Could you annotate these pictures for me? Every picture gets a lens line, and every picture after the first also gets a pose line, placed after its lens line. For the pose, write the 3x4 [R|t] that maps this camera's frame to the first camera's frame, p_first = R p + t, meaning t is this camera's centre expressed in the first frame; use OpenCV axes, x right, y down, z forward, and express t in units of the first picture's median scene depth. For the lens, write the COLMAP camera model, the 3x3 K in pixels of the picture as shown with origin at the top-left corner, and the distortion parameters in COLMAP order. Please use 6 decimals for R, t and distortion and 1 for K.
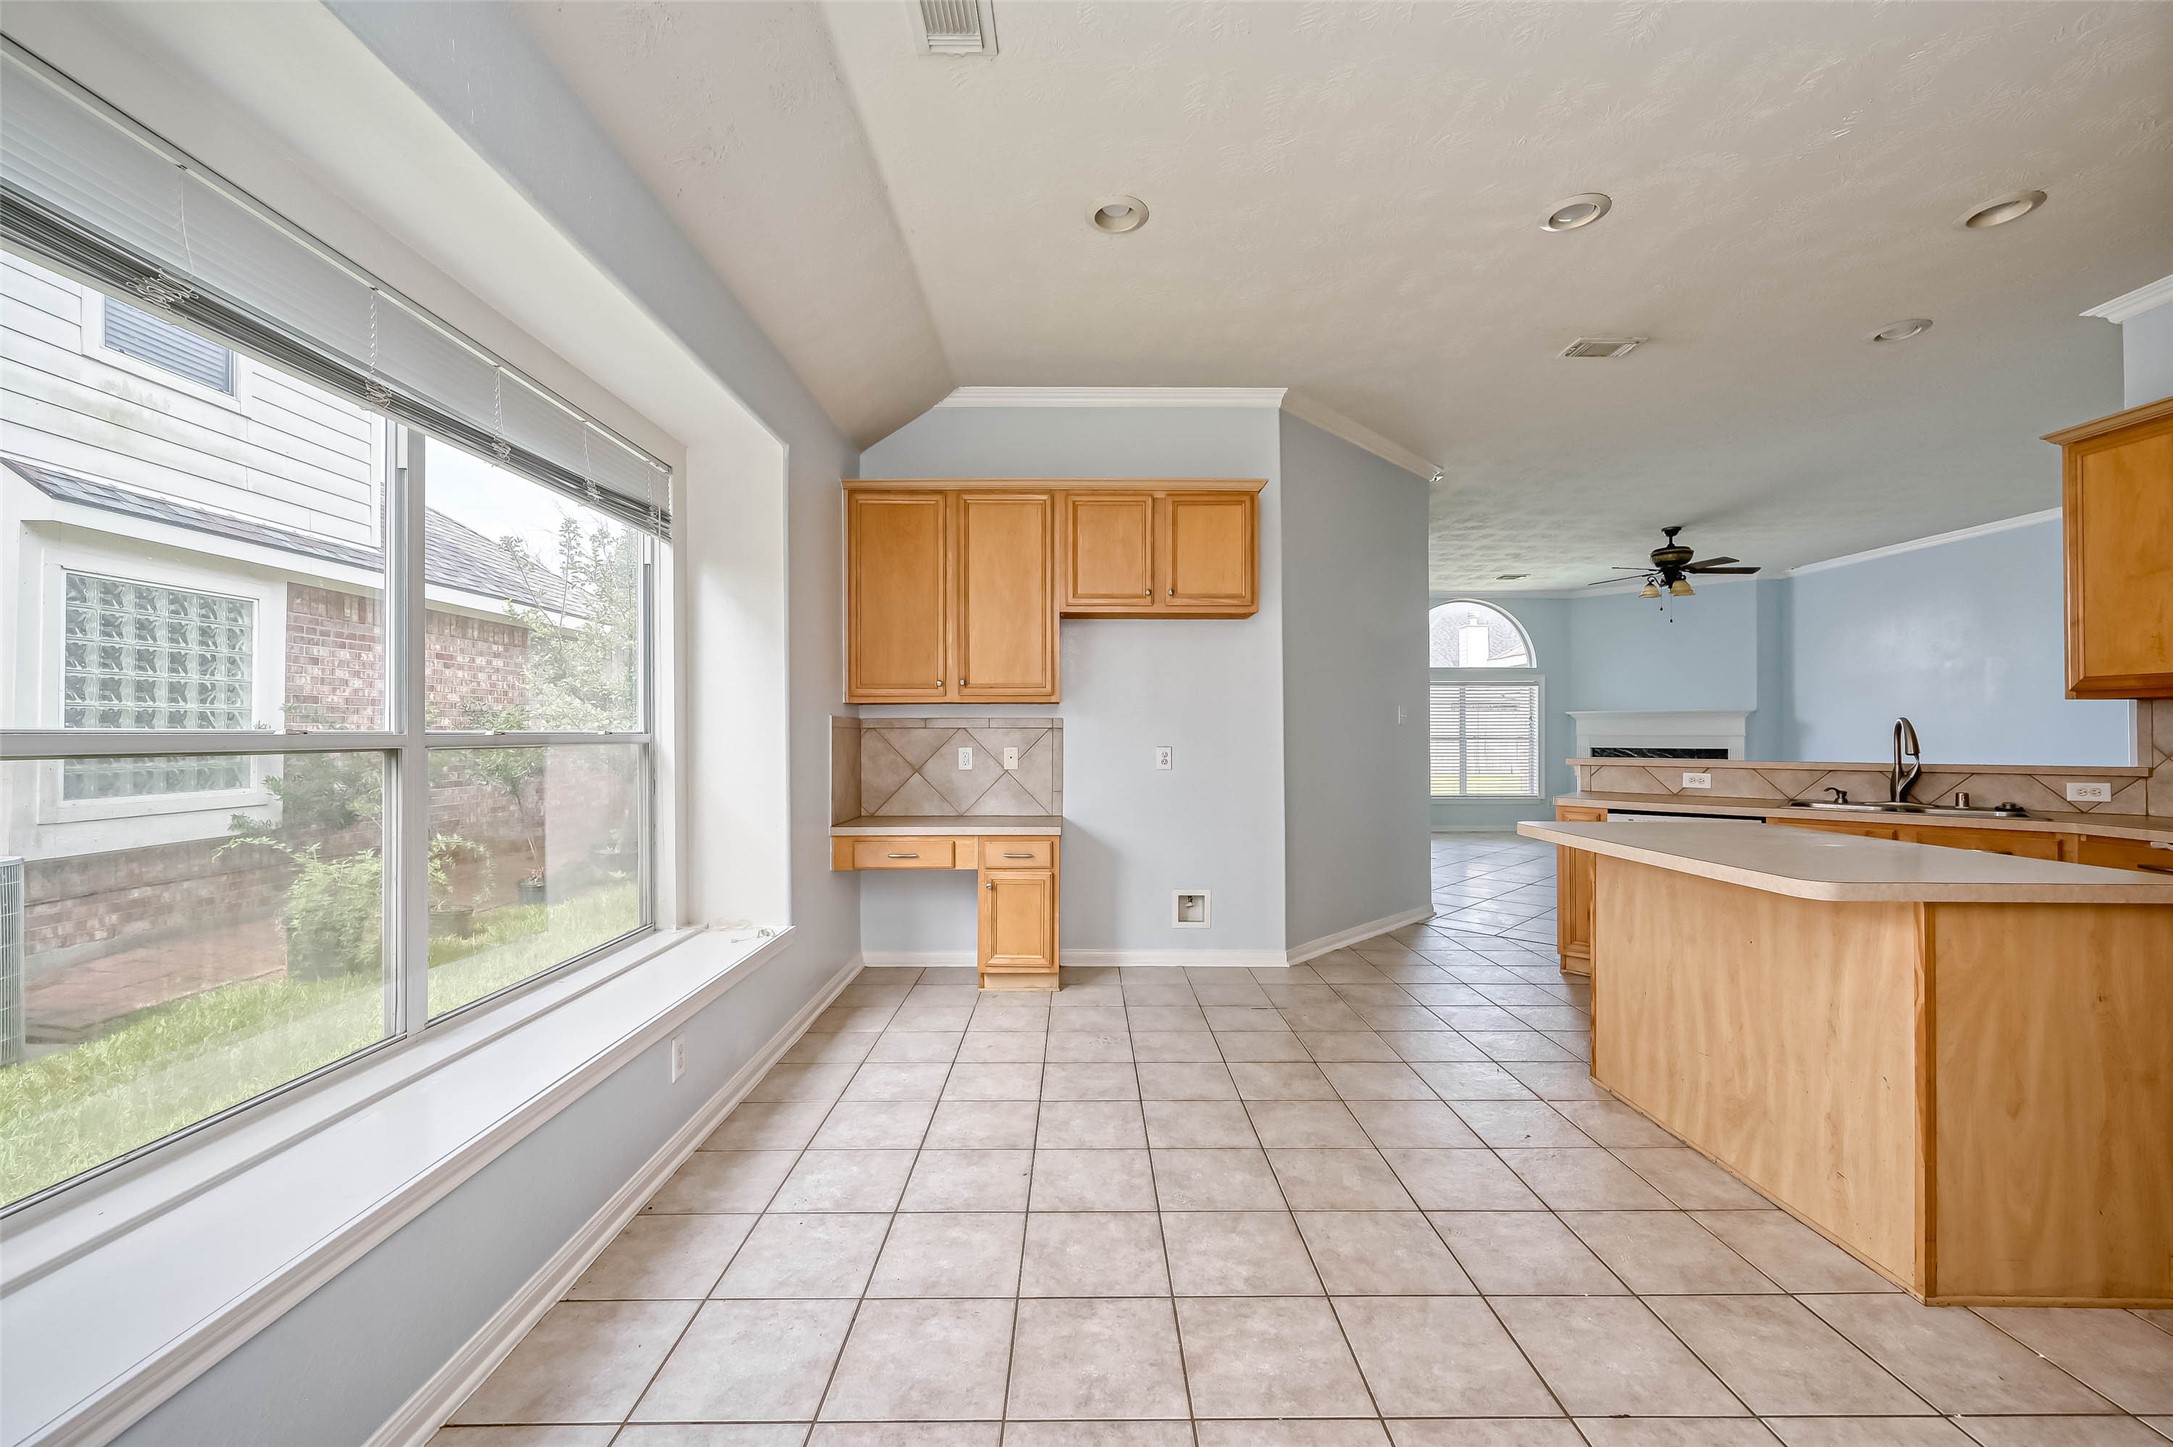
lens RADIAL K [[874.4, 0, 1097.6], [0, 874.4, 723.2], [0, 0, 1]] dist [0.001268, 0.000757]
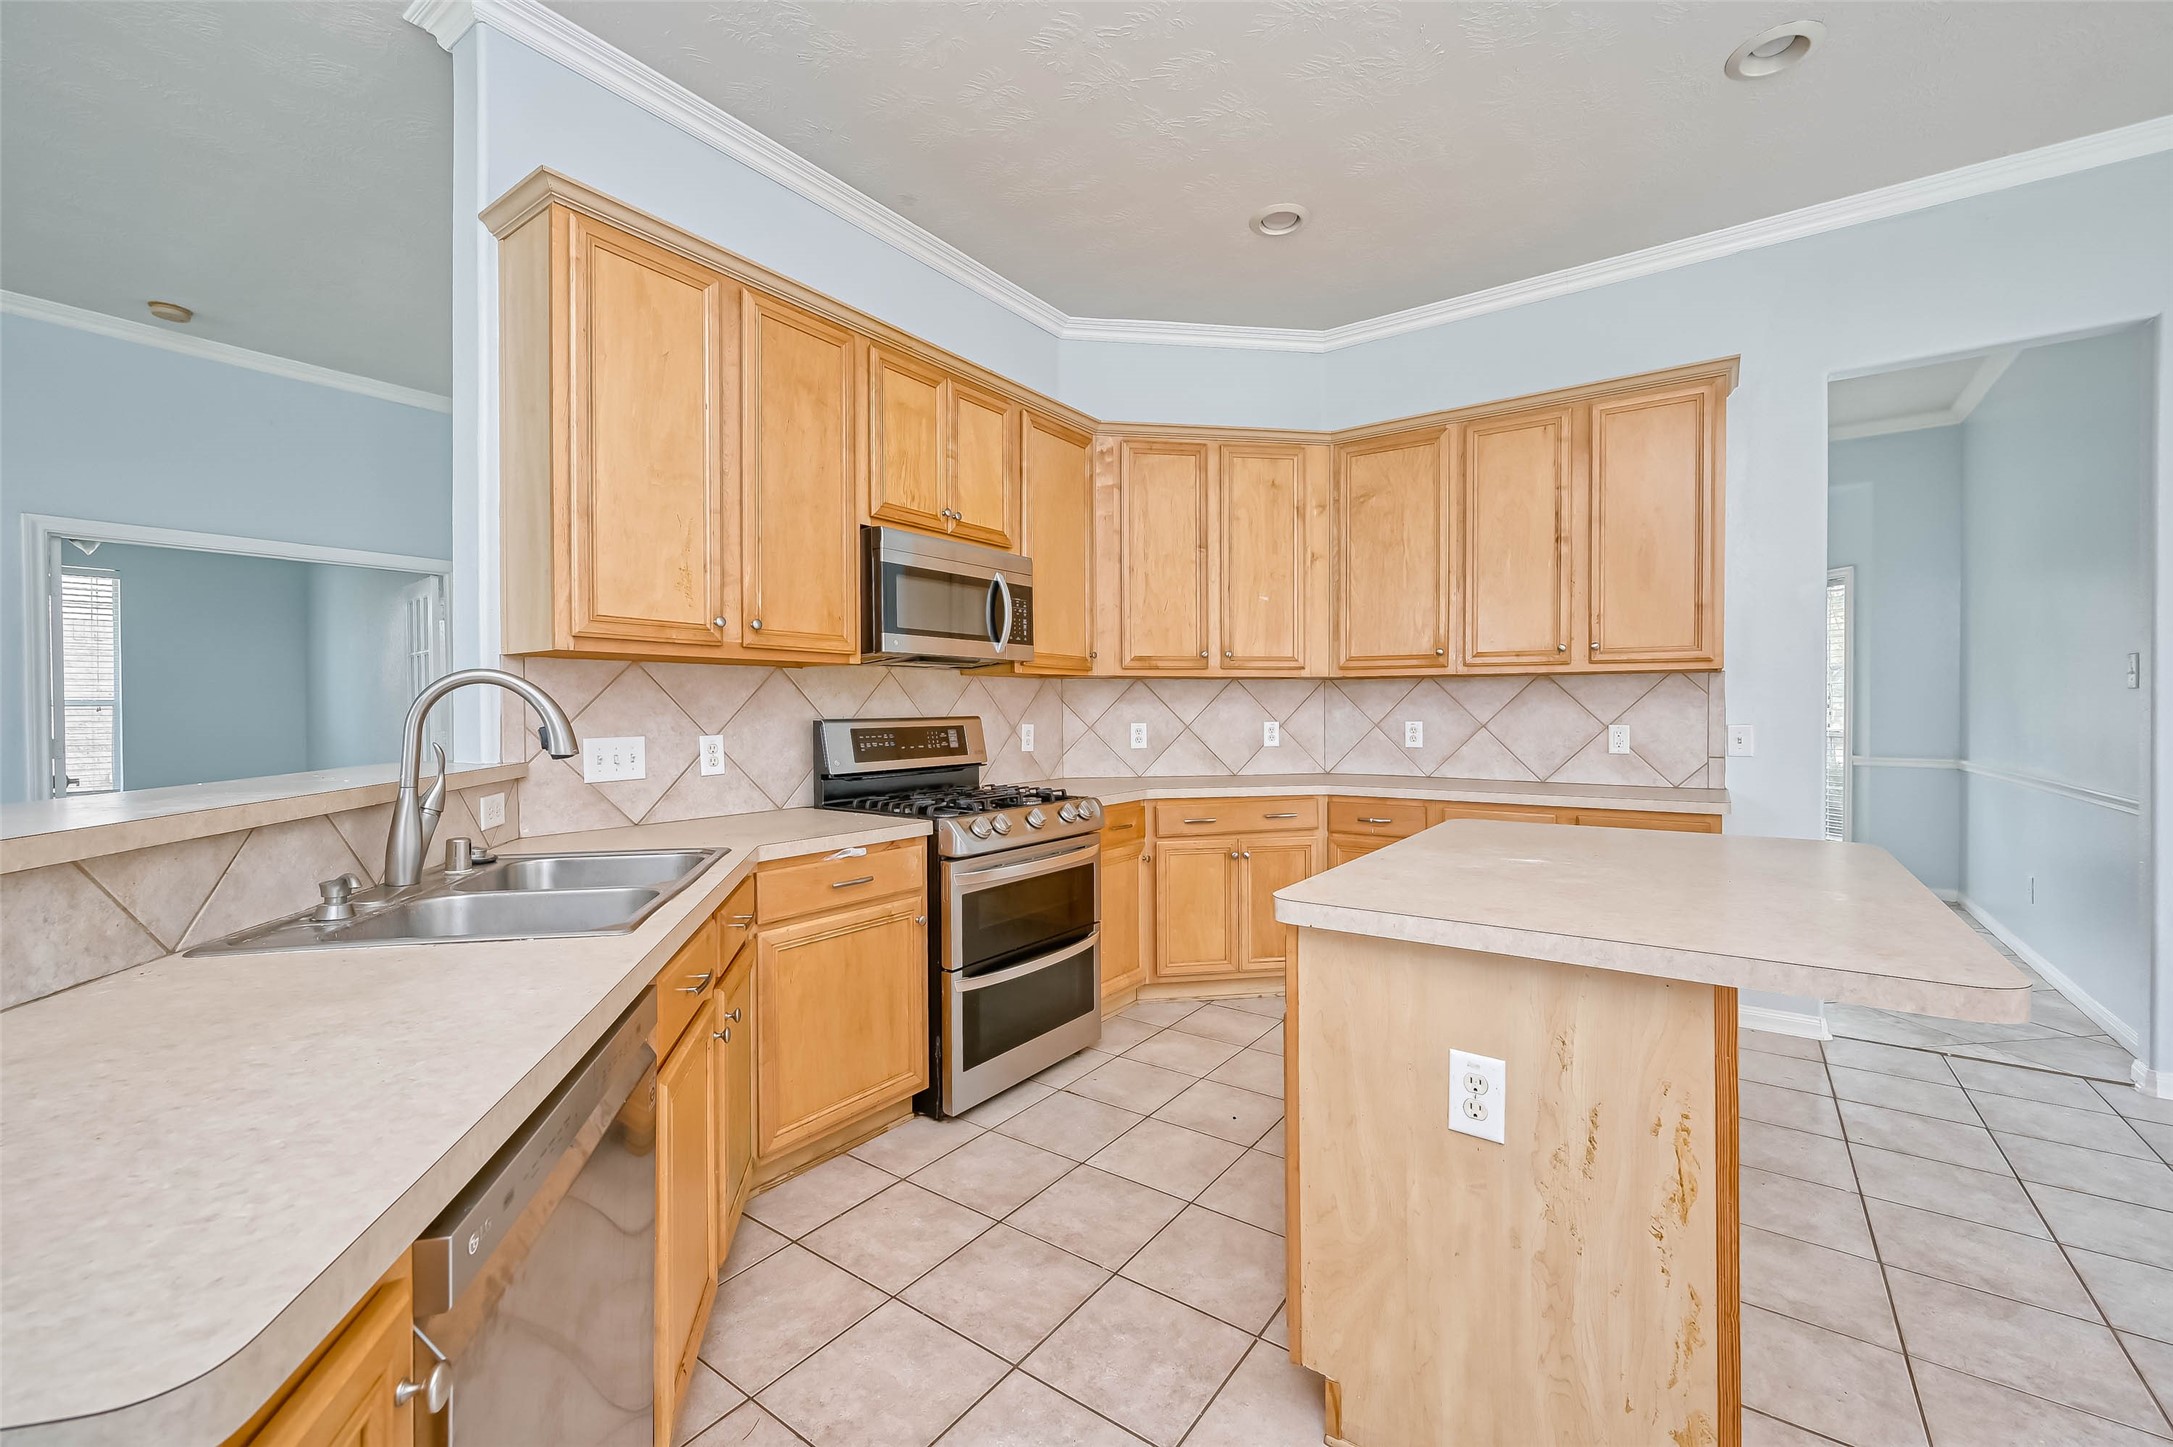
lens RADIAL K [[874.4, 0, 1088.5], [0, 874.4, 728.1], [0, 0, 1]] dist [0.001268, 0.000757]
pose [[-0.795401, -0.009738, 0.606005, 0.448373], [-0.002355, 0.999913, 0.012978, 0.015290], [-0.606079, 0.008896, -0.795355, 1.151801]]
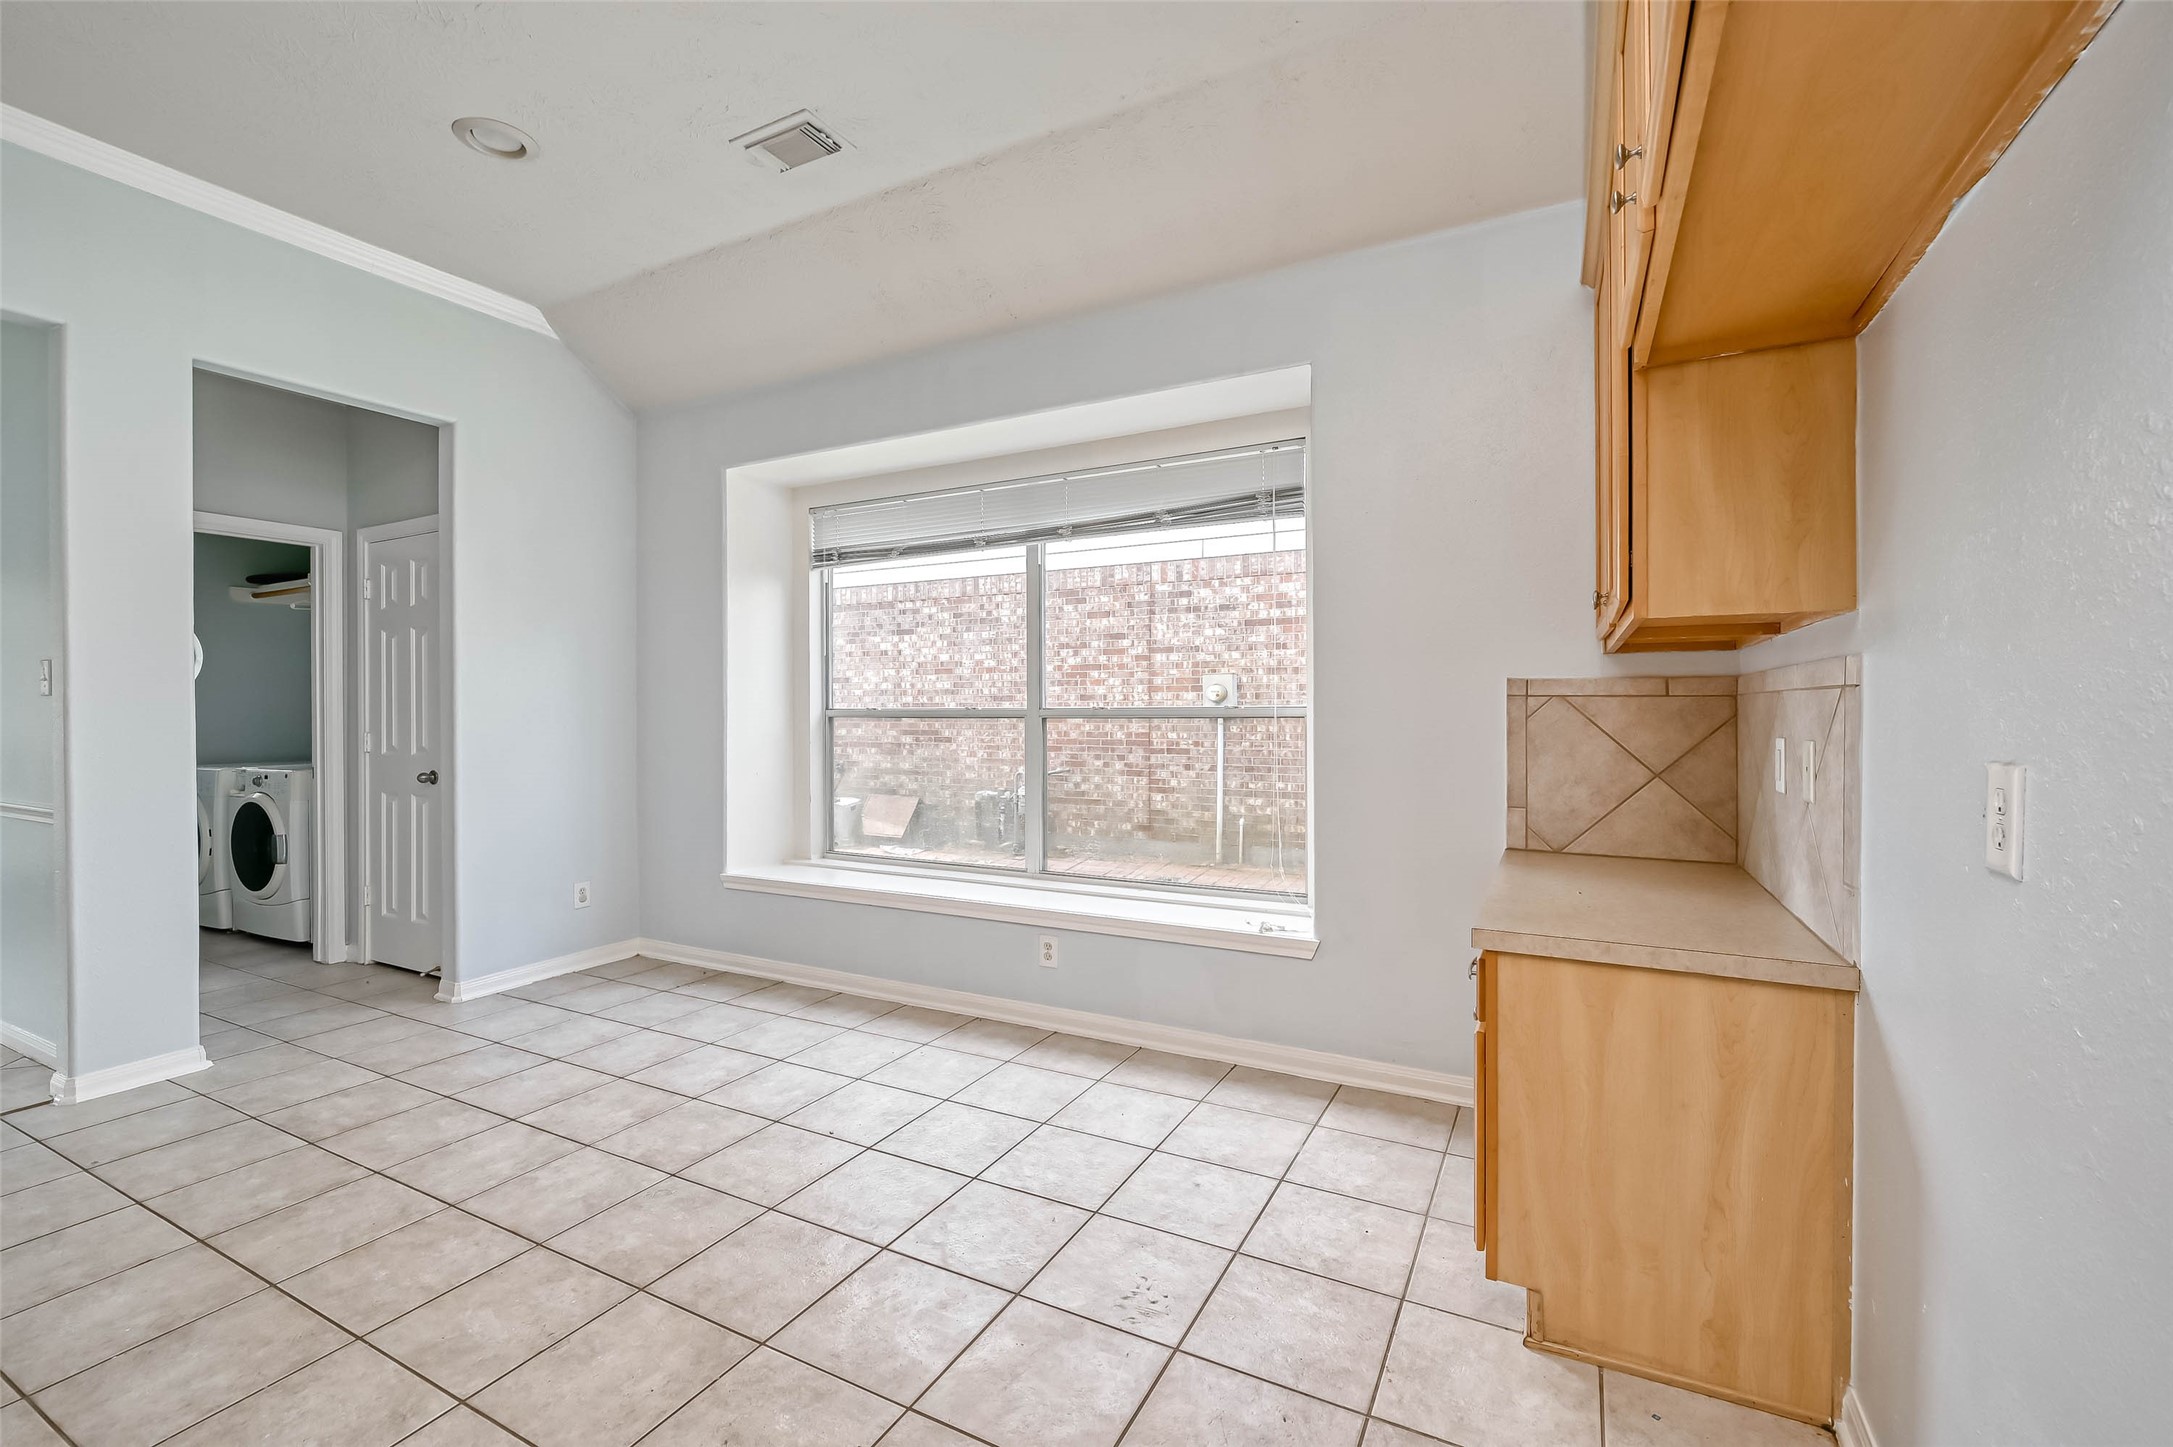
lens RADIAL K [[874.4, 0, 1097.7], [0, 874.4, 717.3], [0, 0, 1]] dist [0.001268, 0.000757]
pose [[-0.458742, 0.001368, -0.888569, 0.412369], [0.008174, 0.999963, -0.002681, 0.023445], [0.888532, -0.008493, -0.458736, 1.062331]]
